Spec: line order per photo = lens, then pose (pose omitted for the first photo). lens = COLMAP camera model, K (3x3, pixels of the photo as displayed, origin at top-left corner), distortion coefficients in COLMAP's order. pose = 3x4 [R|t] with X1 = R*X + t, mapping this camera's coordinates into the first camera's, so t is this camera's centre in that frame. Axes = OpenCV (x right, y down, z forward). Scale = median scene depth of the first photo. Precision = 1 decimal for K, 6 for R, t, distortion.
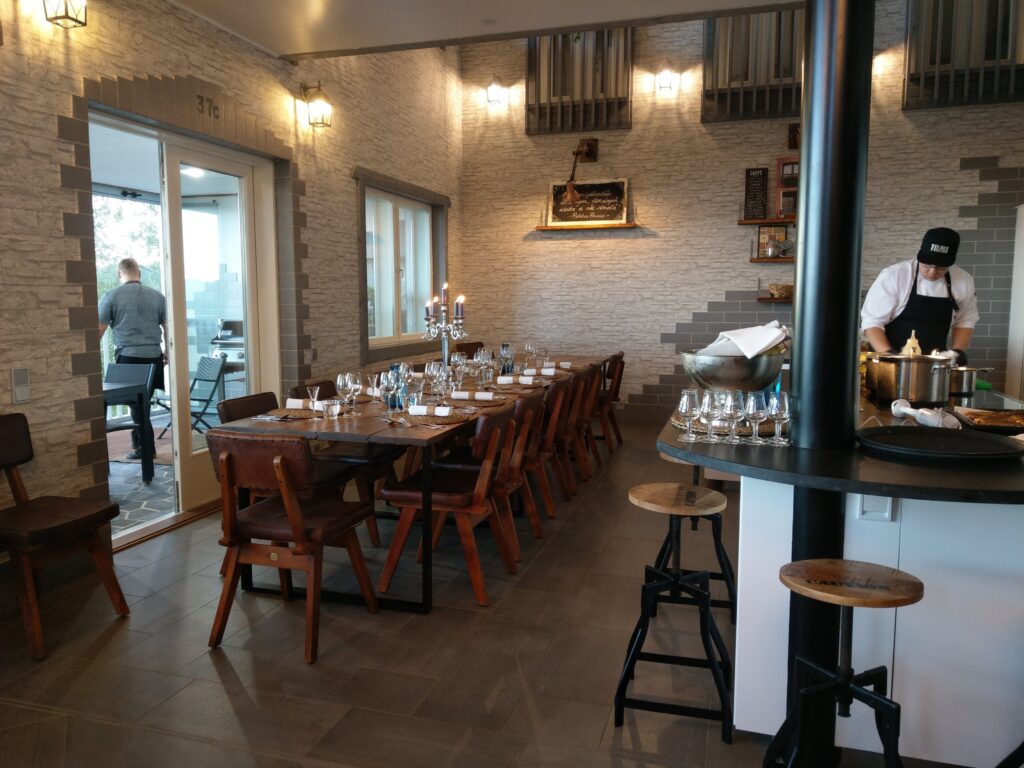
lens RADIAL K [[786.3, 0, 508.1], [0, 786.3, 380.4], [0, 0, 1]] dist [0.023572, -0.008780]
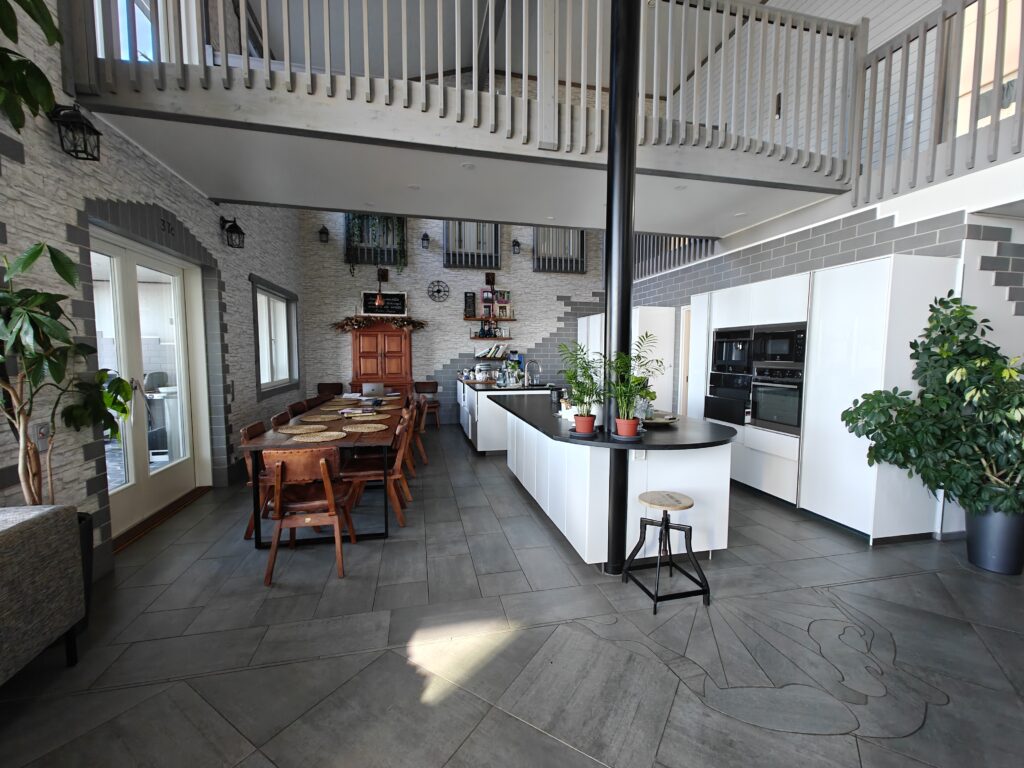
lens RADIAL K [[422.4, 0, 512.6], [0, 422.4, 385.4], [0, 0, 1]] dist [0.003656, 0.000220]
pose [[0.861199, -0.036282, 0.506971, -0.206657], [0.048560, 0.998760, -0.011013, -0.021555], [-0.505942, 0.034103, 0.861893, 0.037345]]
